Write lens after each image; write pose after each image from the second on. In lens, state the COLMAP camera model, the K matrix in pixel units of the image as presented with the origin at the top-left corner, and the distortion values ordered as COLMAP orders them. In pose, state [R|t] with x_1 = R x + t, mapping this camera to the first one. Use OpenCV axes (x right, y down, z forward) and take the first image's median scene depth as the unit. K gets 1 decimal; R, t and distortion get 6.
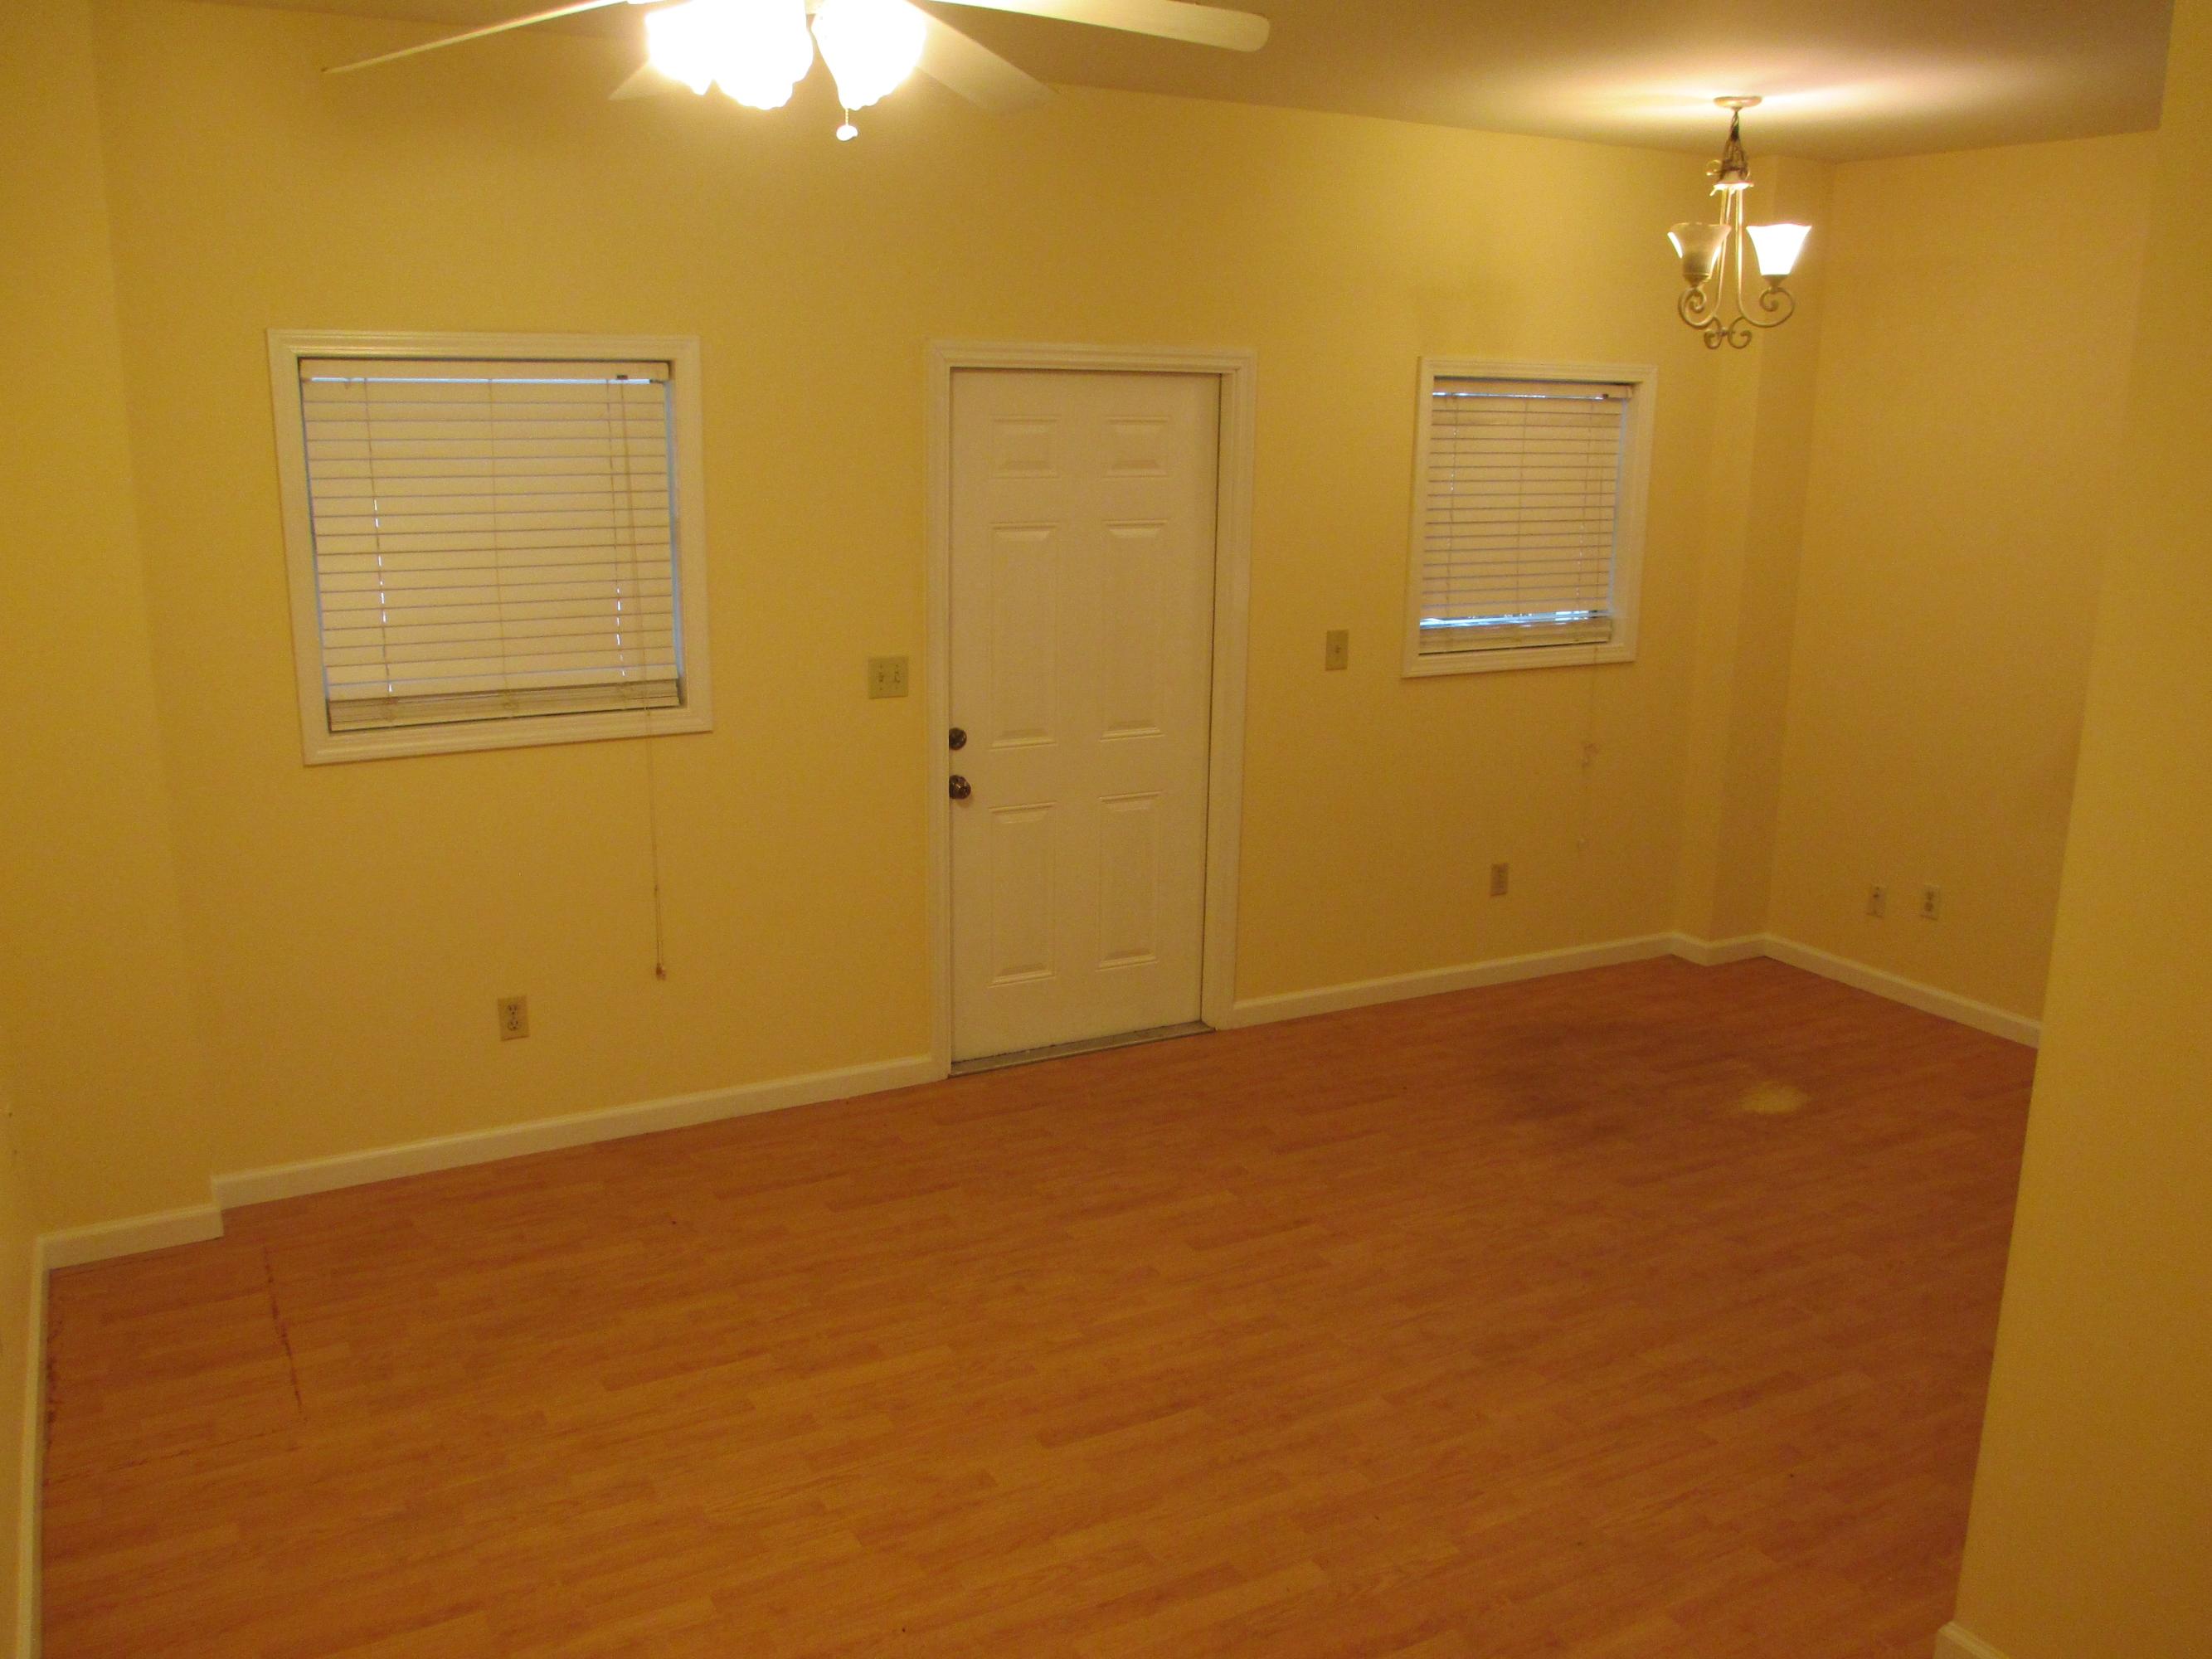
lens RADIAL K [[1833.4, 0, 1106.0], [0, 1833.4, 829.5], [0, 0, 1]] dist [-0.044693, -0.002308]
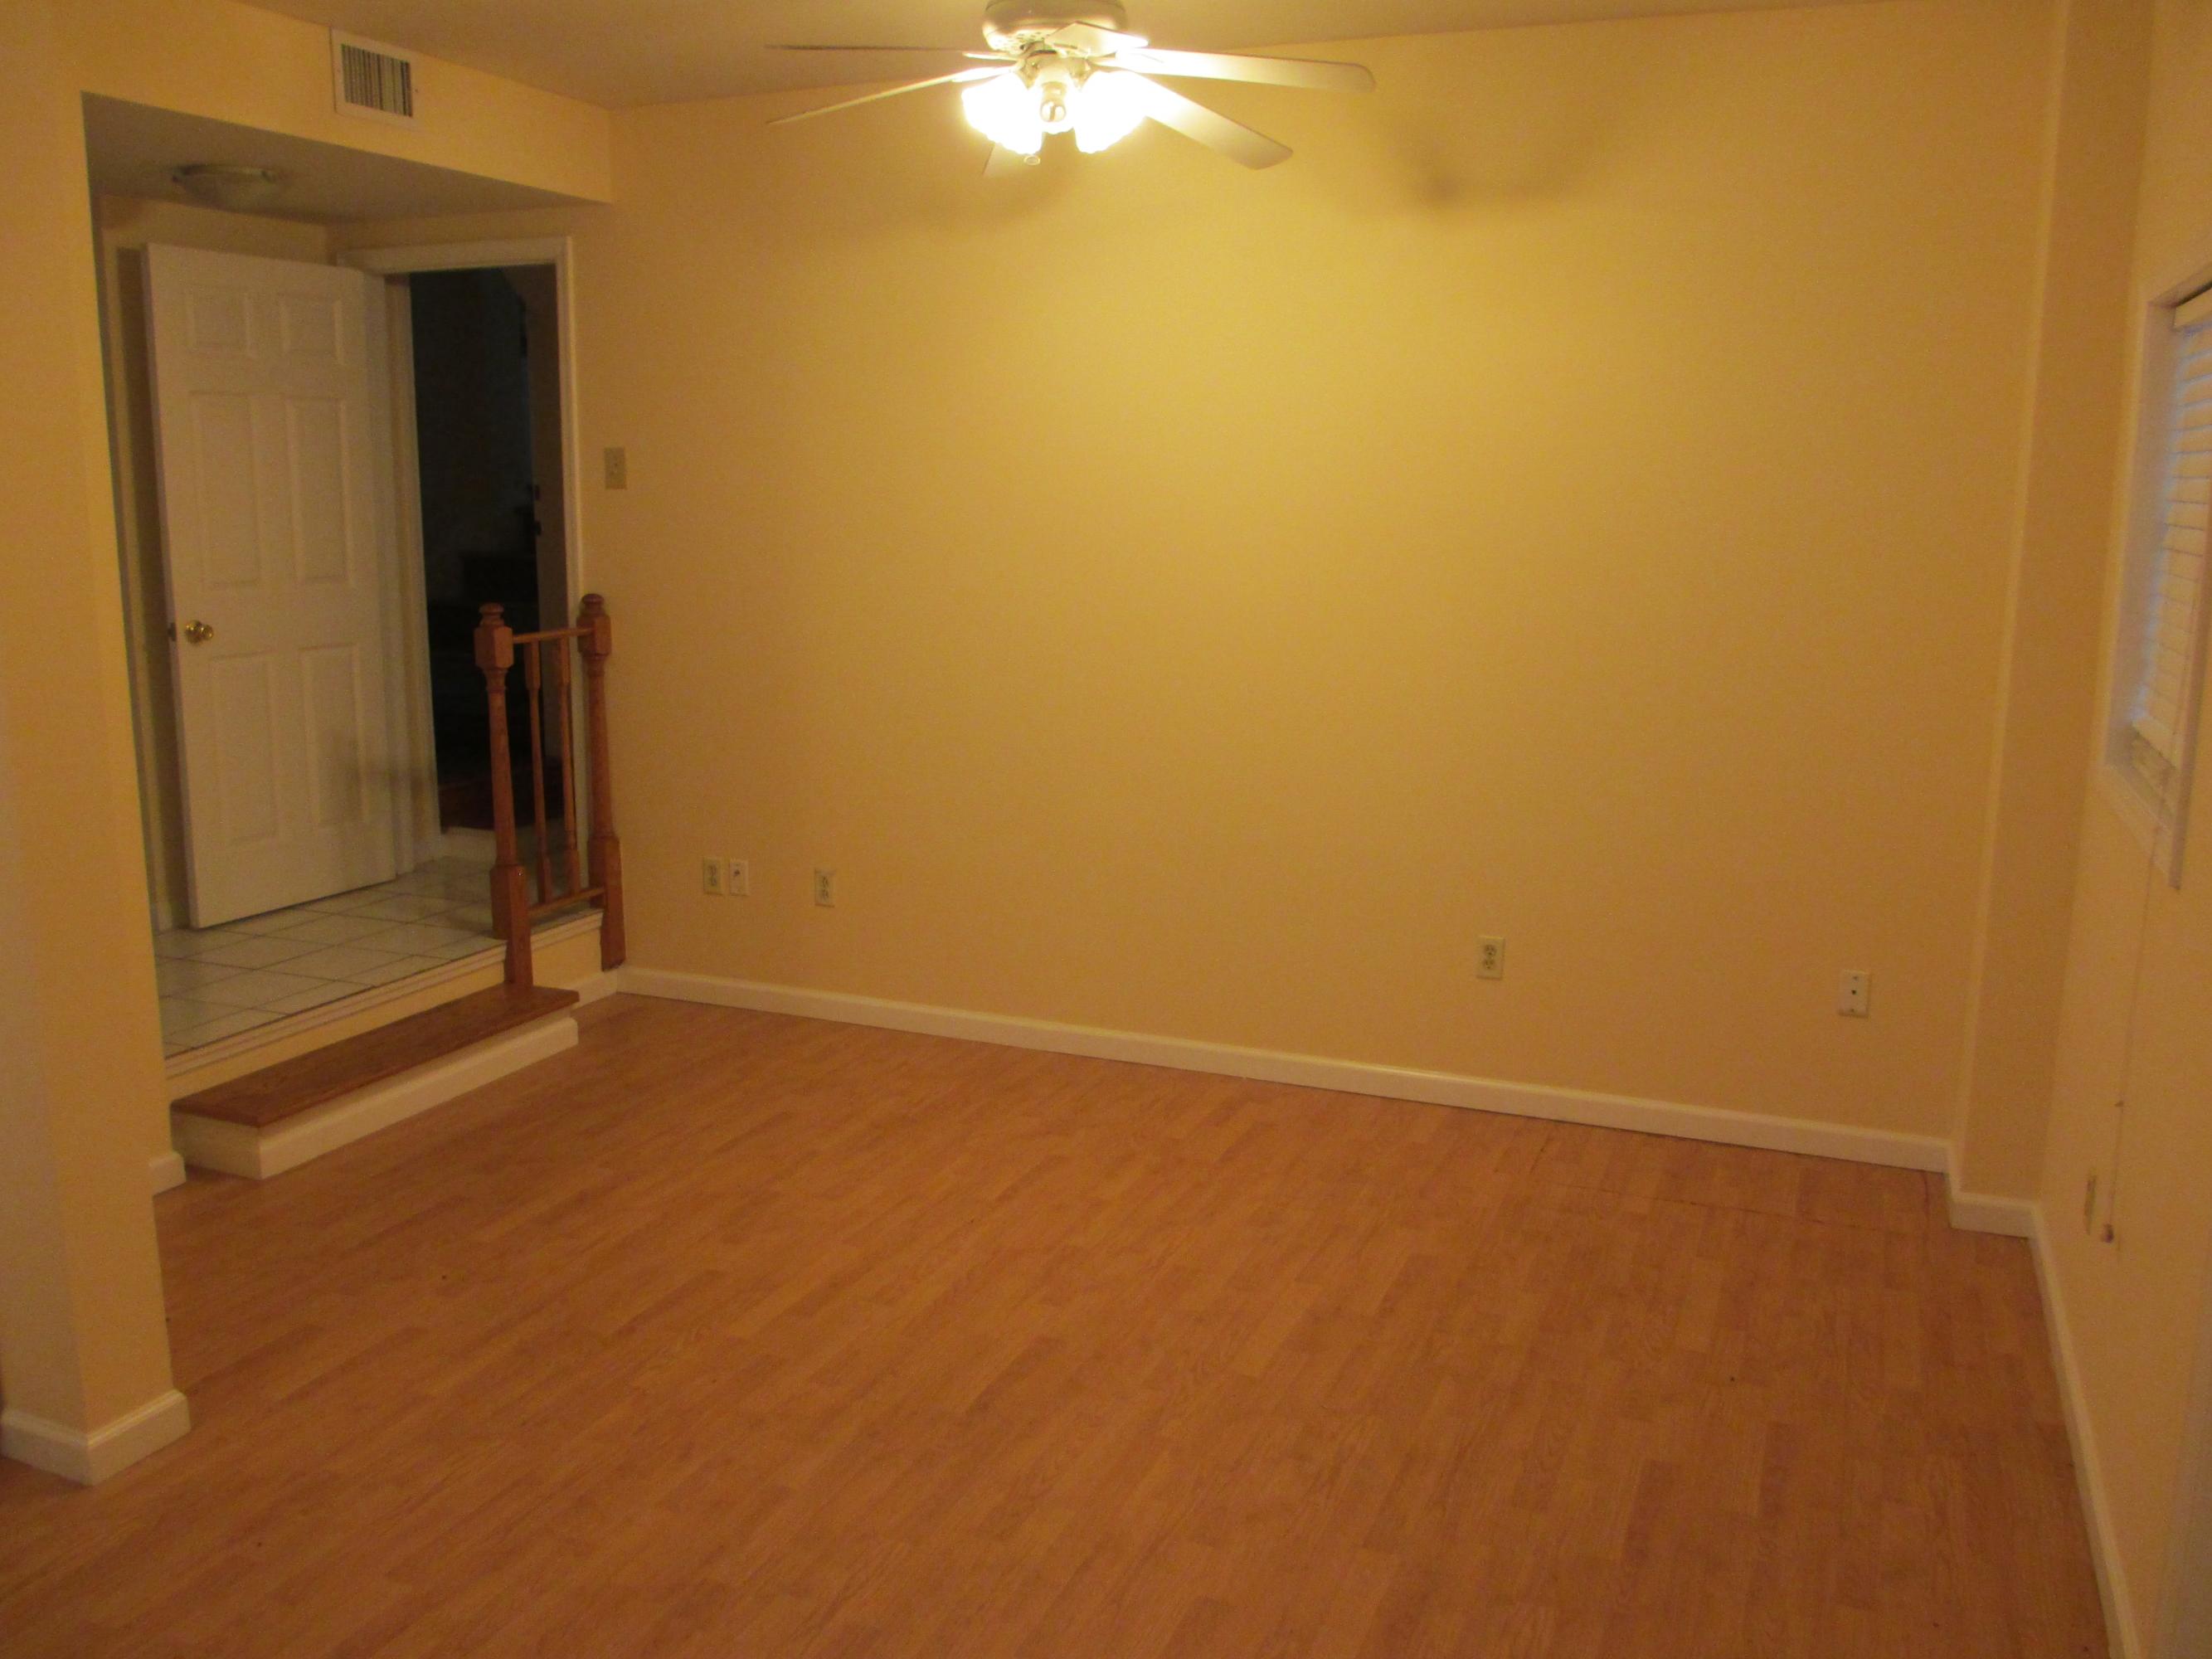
lens RADIAL K [[1833.4, 0, 1106.0], [0, 1833.4, 829.5], [0, 0, 1]] dist [-0.044693, -0.002308]
pose [[-0.779365, 0.104081, -0.617865, 0.524772], [-0.161037, 0.919708, 0.358056, -0.290971], [0.605522, 0.378556, -0.700028, 1.559066]]
